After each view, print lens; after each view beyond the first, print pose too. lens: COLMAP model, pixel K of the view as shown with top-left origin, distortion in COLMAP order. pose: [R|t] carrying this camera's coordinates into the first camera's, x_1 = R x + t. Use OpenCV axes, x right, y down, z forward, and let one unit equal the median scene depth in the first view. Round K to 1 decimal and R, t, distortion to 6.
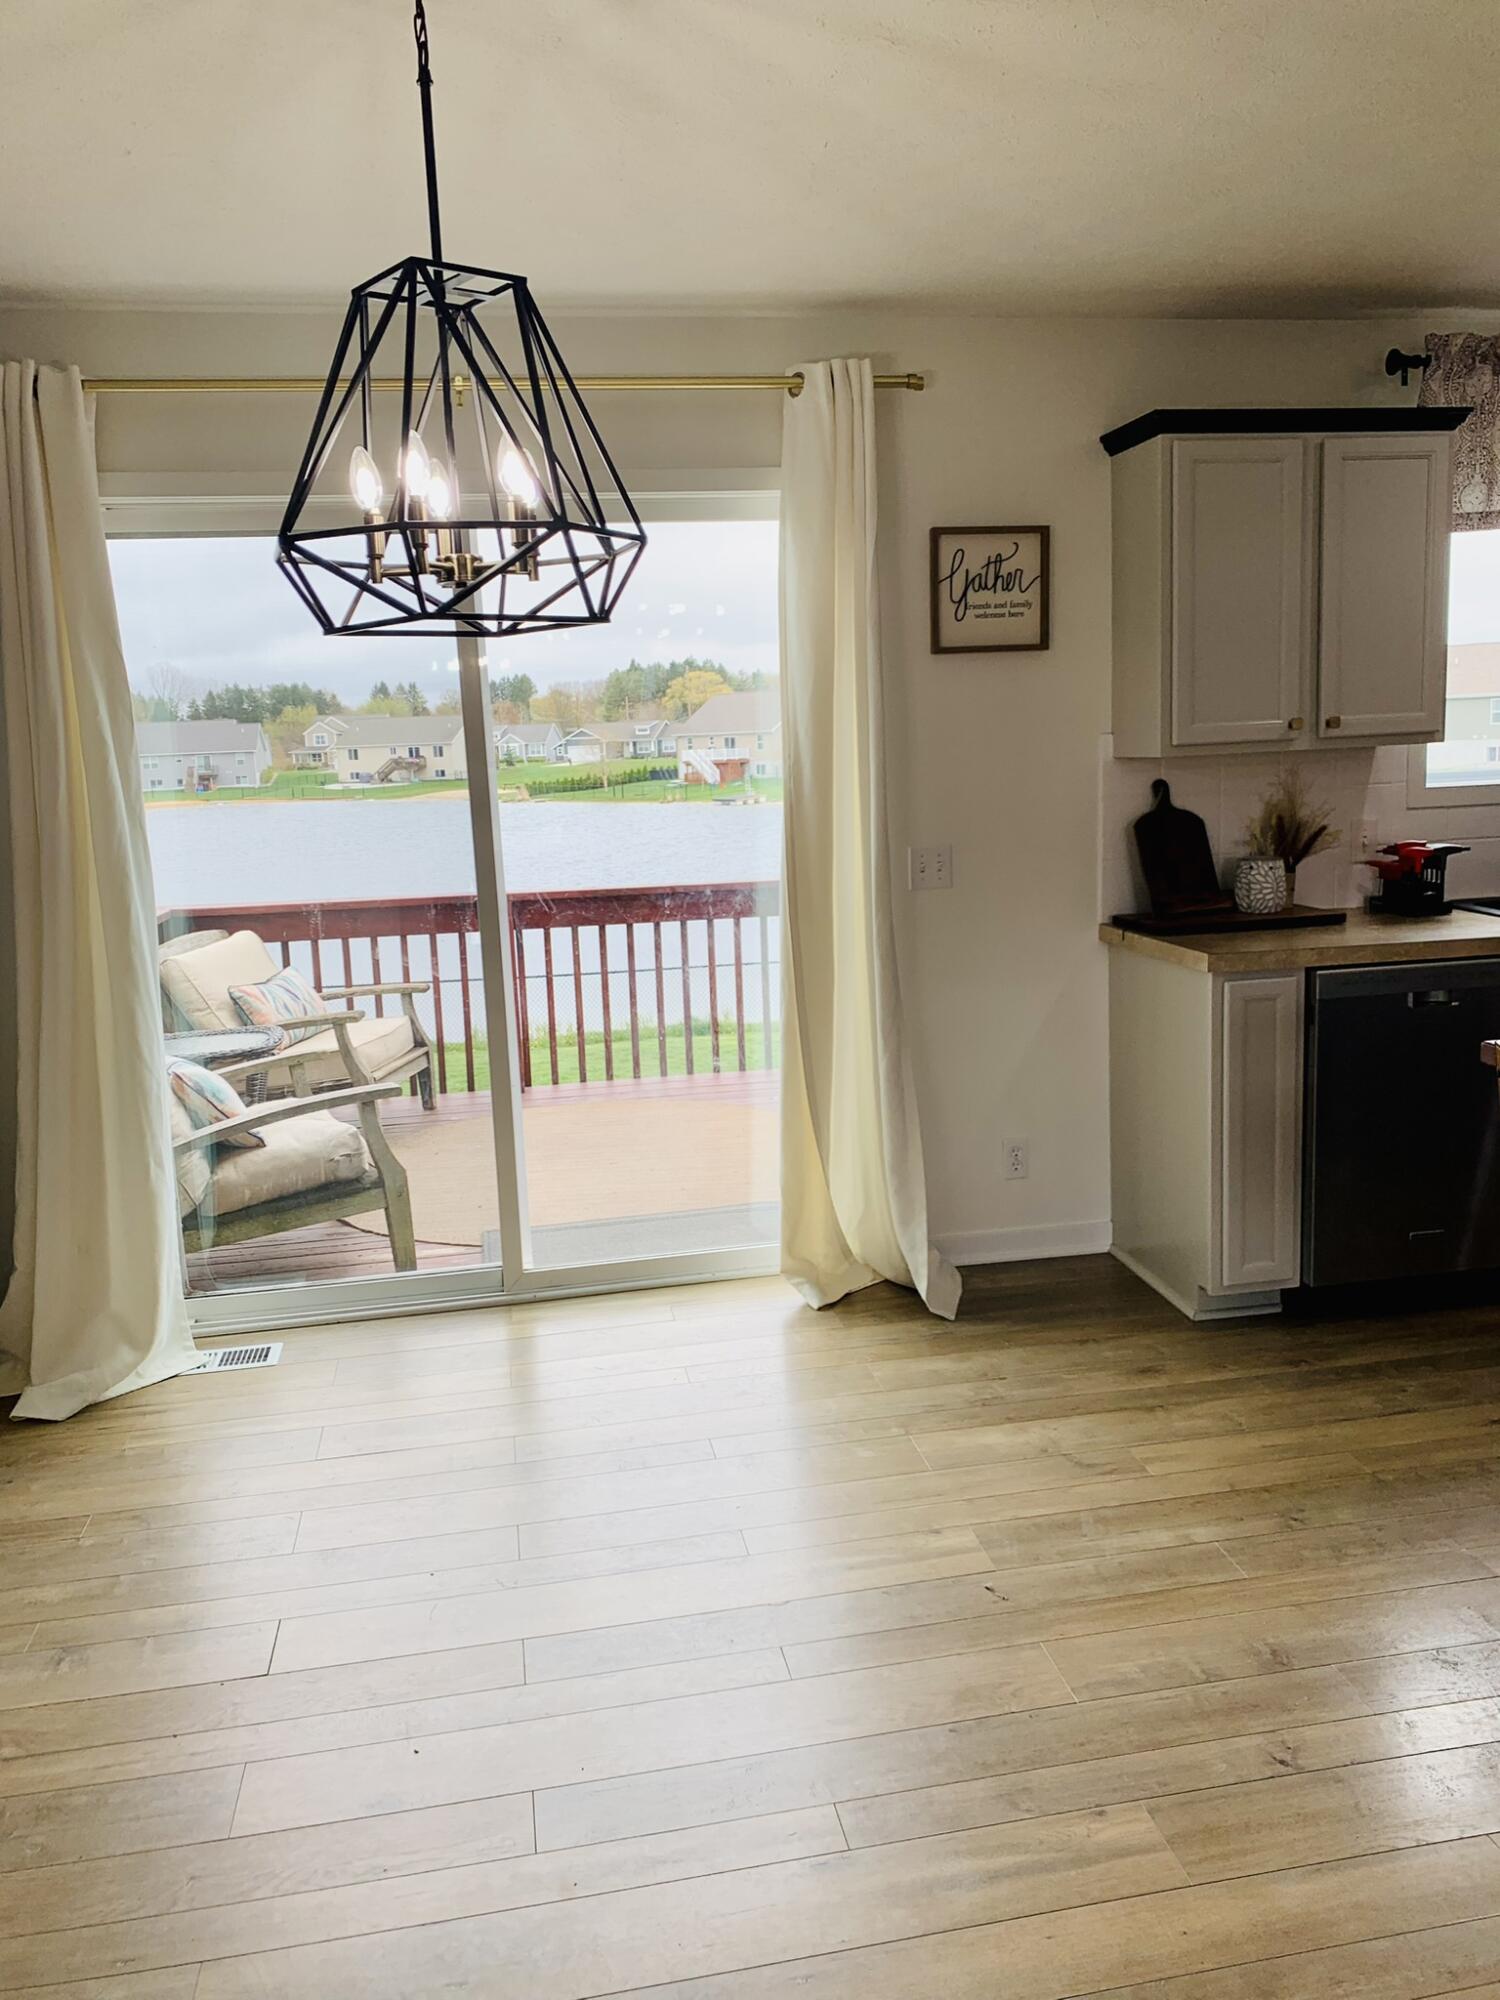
lens RADIAL K [[1520.8, 0, 776.3], [0, 1520.8, 994.9], [0, 0, 1]] dist [0.078199, -0.121247]
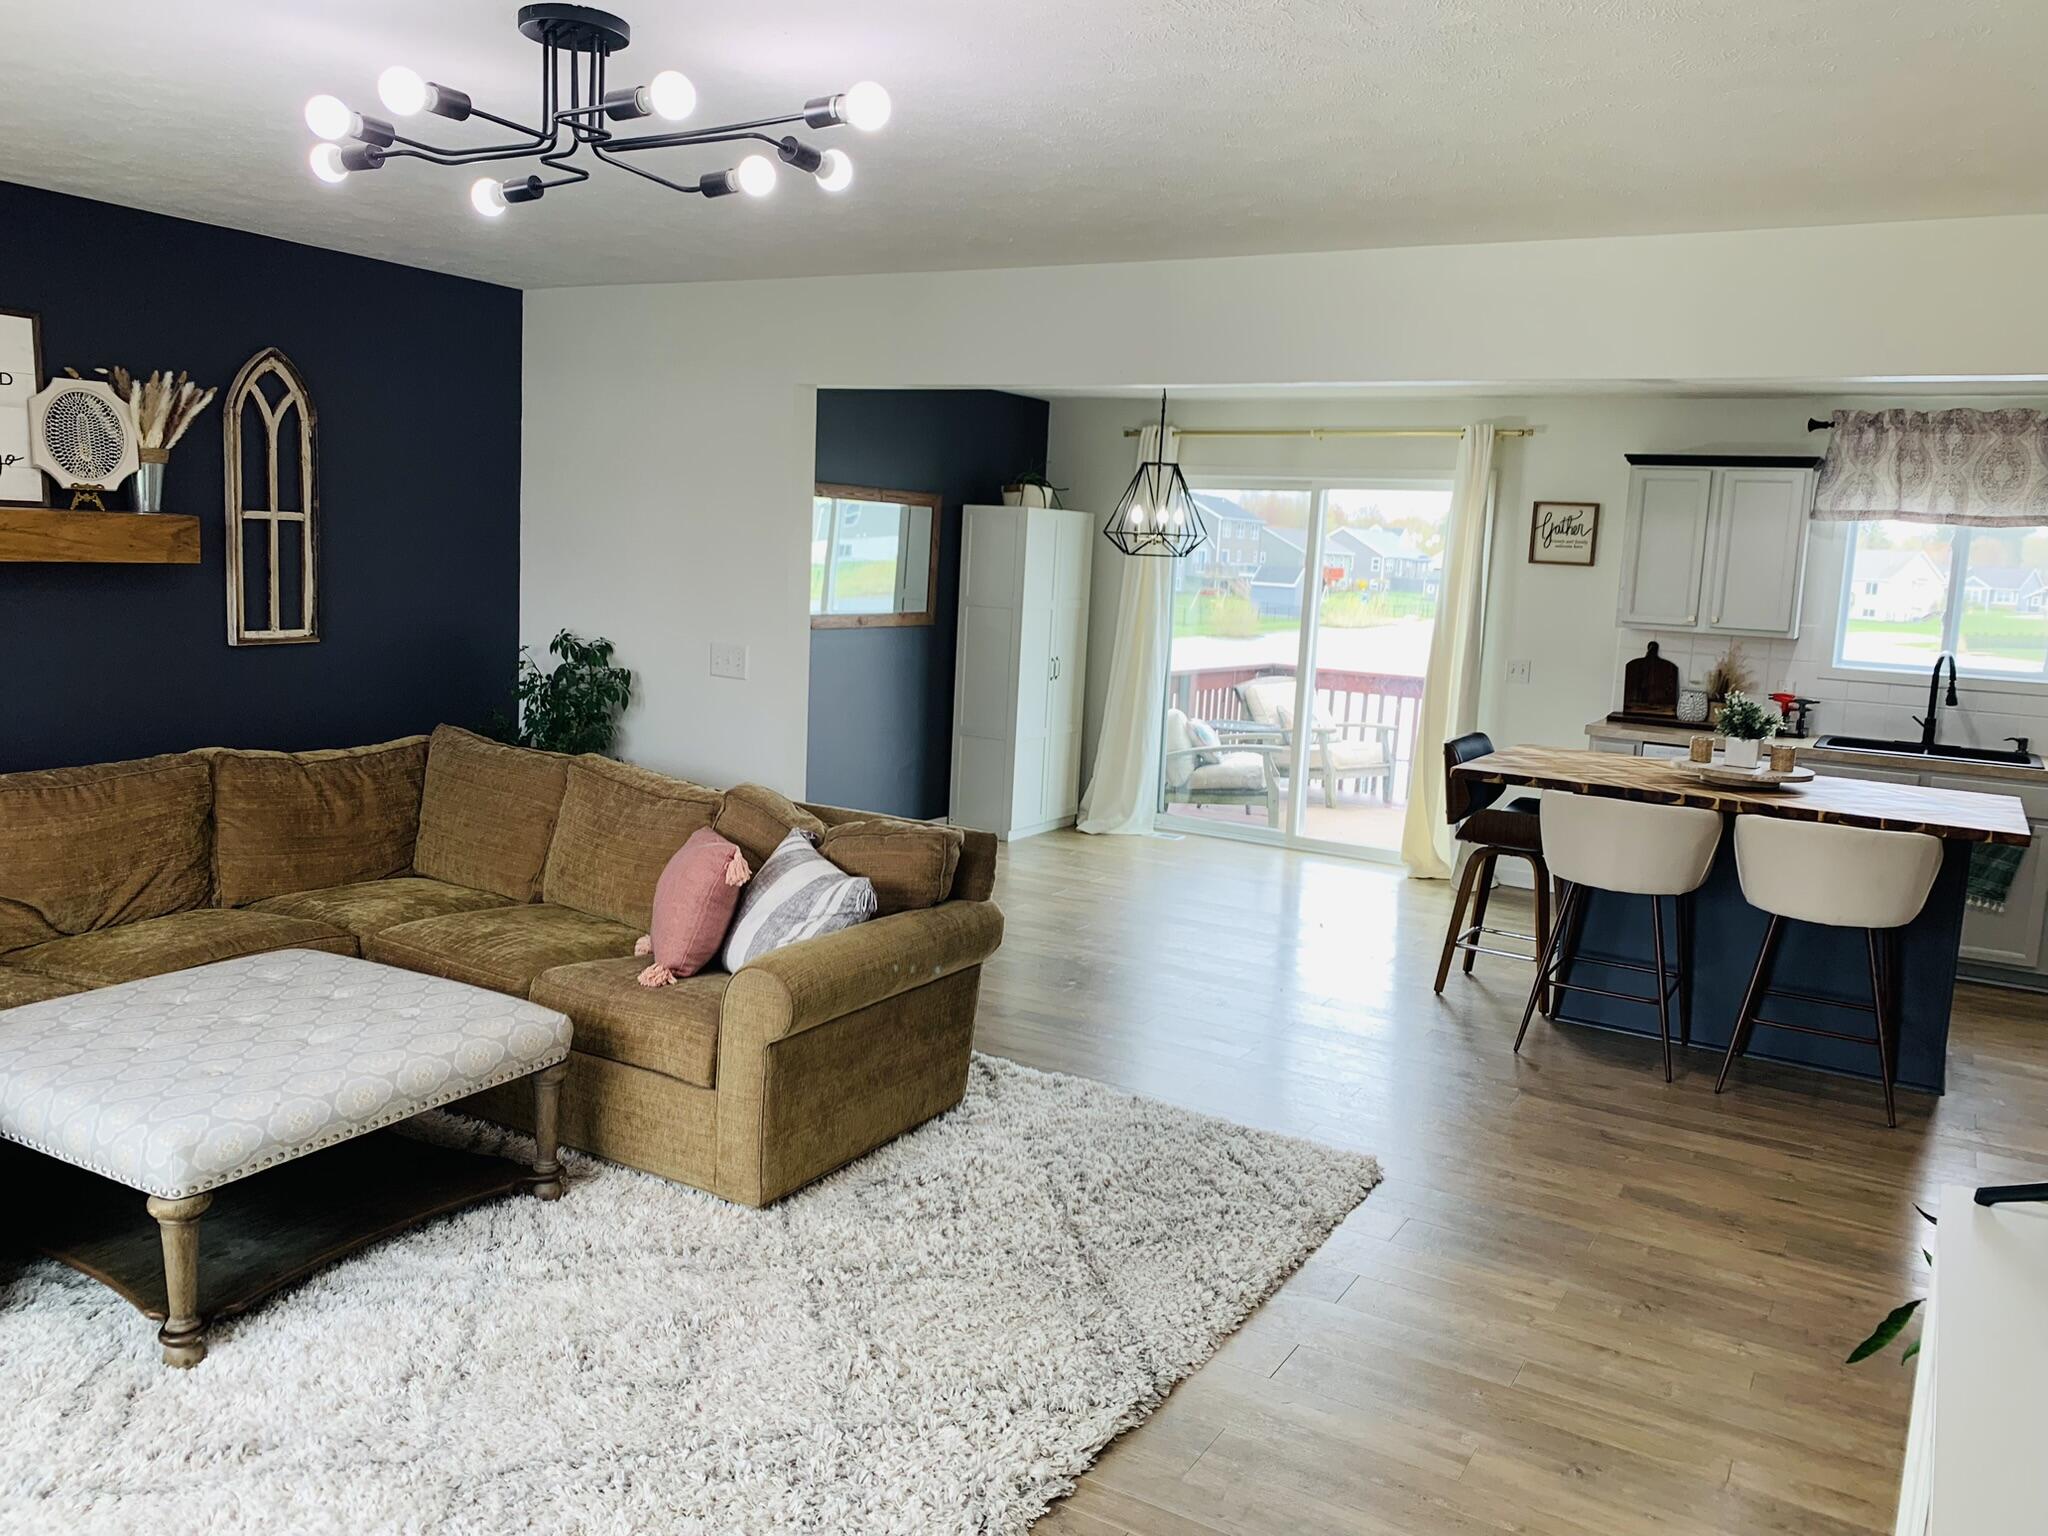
lens RADIAL K [[1582.3, 0, 1018.1], [0, 1582.3, 737.3], [0, 0, 1]] dist [-0.001272, 0.011174]
pose [[0.745223, 0.157095, -0.648046, 0.958609], [-0.189488, 0.981678, 0.020069, 0.078199], [0.639325, 0.107841, 0.761337, -0.932205]]
